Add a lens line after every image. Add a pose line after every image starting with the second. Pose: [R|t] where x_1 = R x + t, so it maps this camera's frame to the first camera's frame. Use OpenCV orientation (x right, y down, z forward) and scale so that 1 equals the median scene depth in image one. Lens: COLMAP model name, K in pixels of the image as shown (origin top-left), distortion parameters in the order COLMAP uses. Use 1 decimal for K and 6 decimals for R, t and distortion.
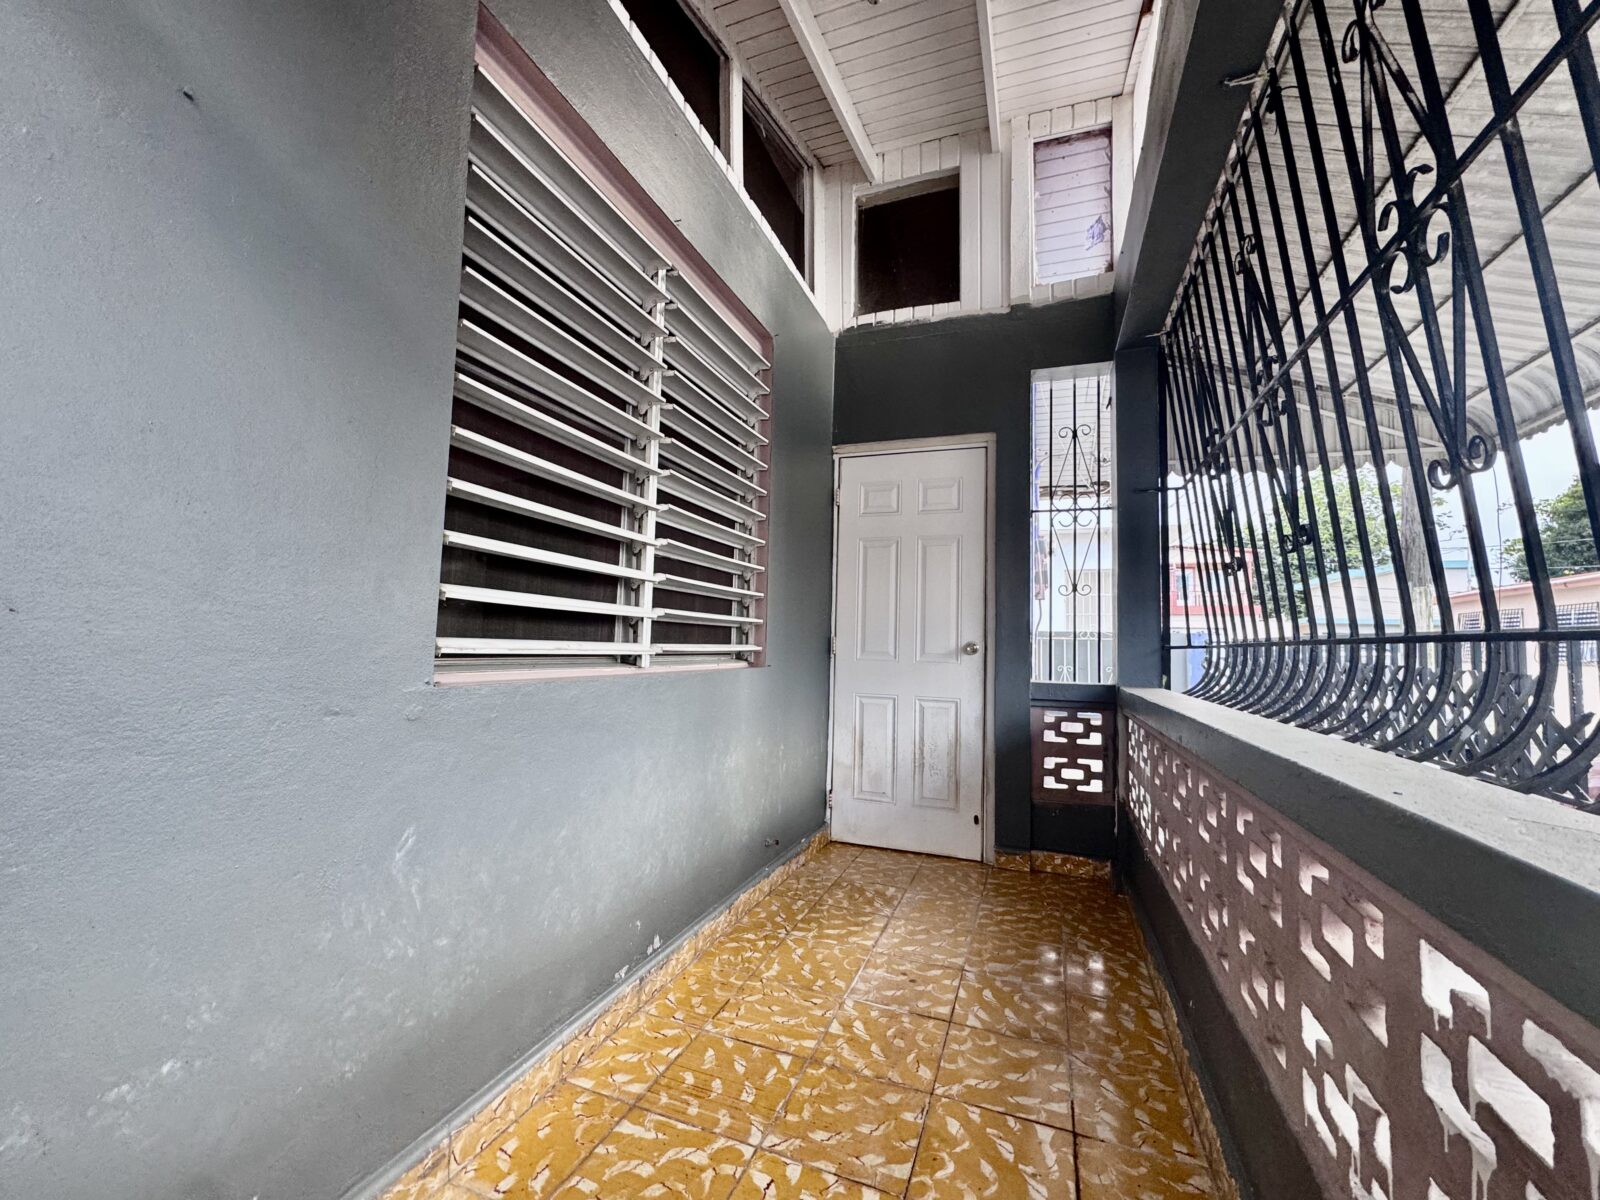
lens RADIAL K [[642.5, 0, 802.5], [0, 642.5, 600.4], [0, 0, 1]] dist [-0.002694, -0.000216]
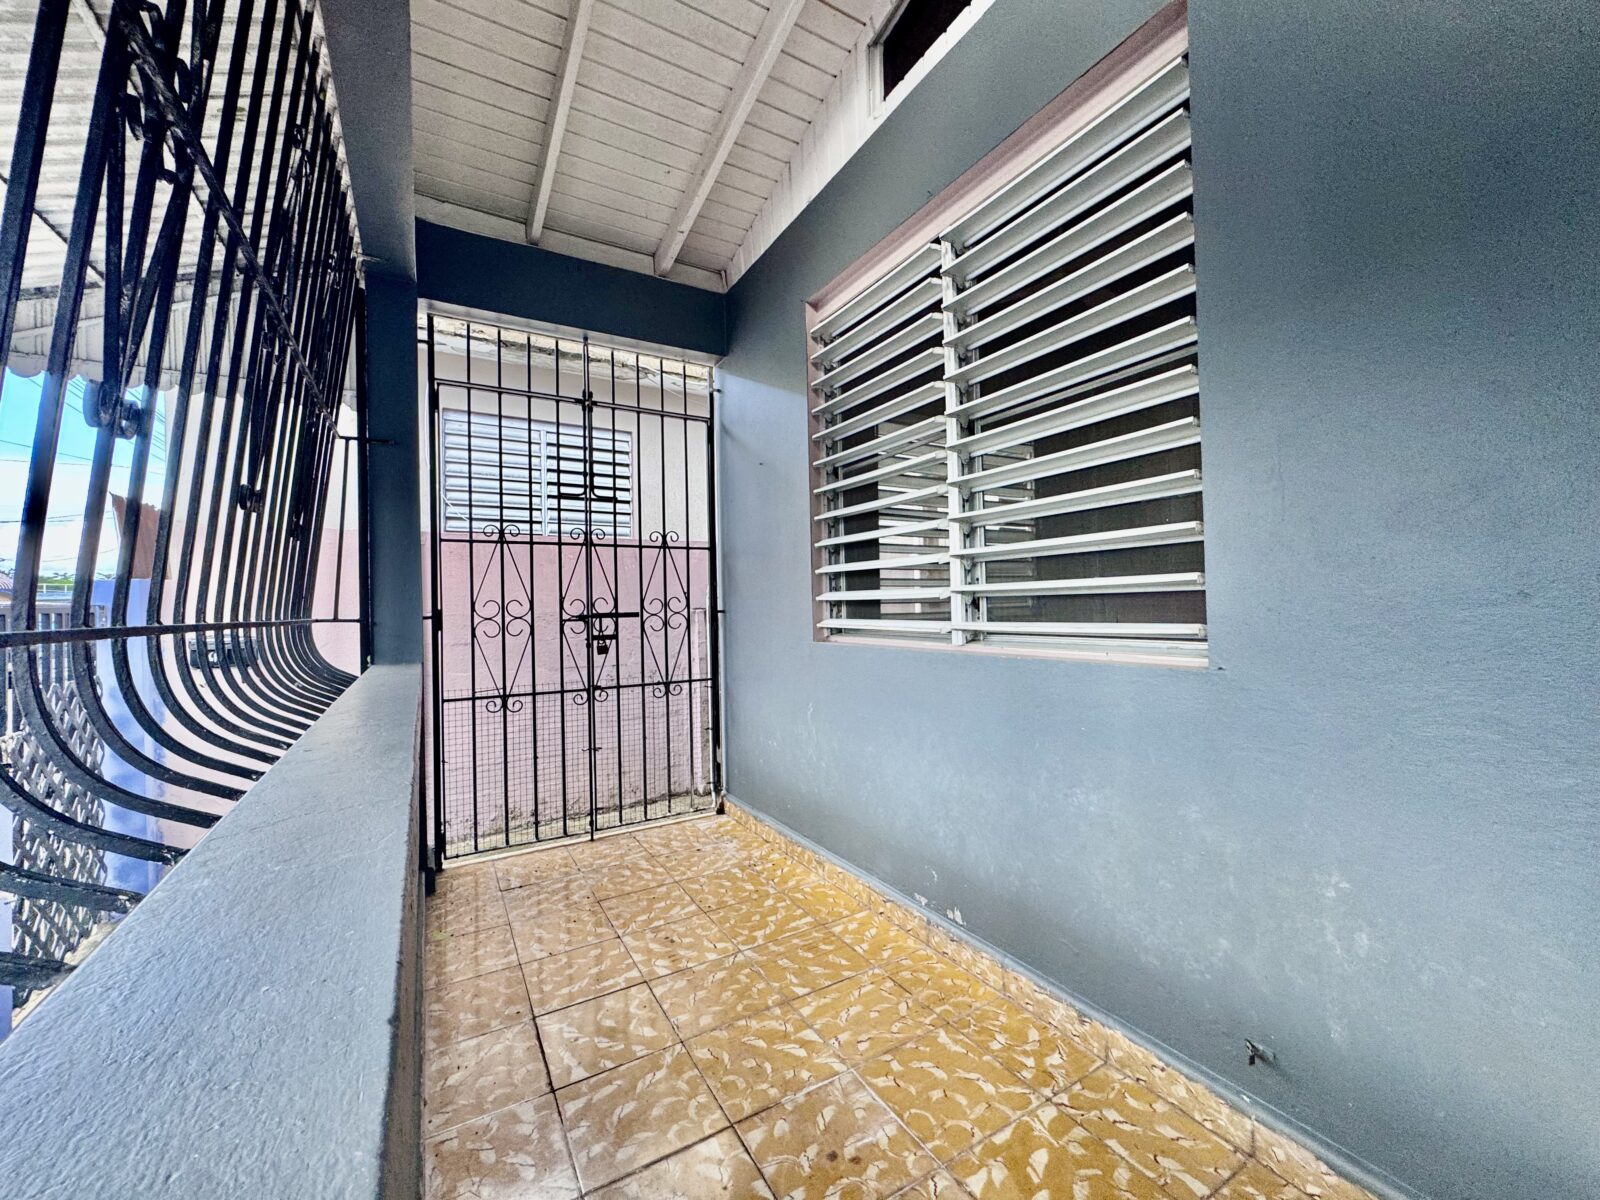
lens RADIAL K [[642.5, 0, 799.9], [0, 642.5, 599.6], [0, 0, 1]] dist [-0.002694, -0.000216]
pose [[-0.632479, -0.019316, -0.774337, 0.765840], [0.059425, 0.995533, -0.073371, 0.098432], [0.772295, -0.092421, -0.628505, 1.570883]]
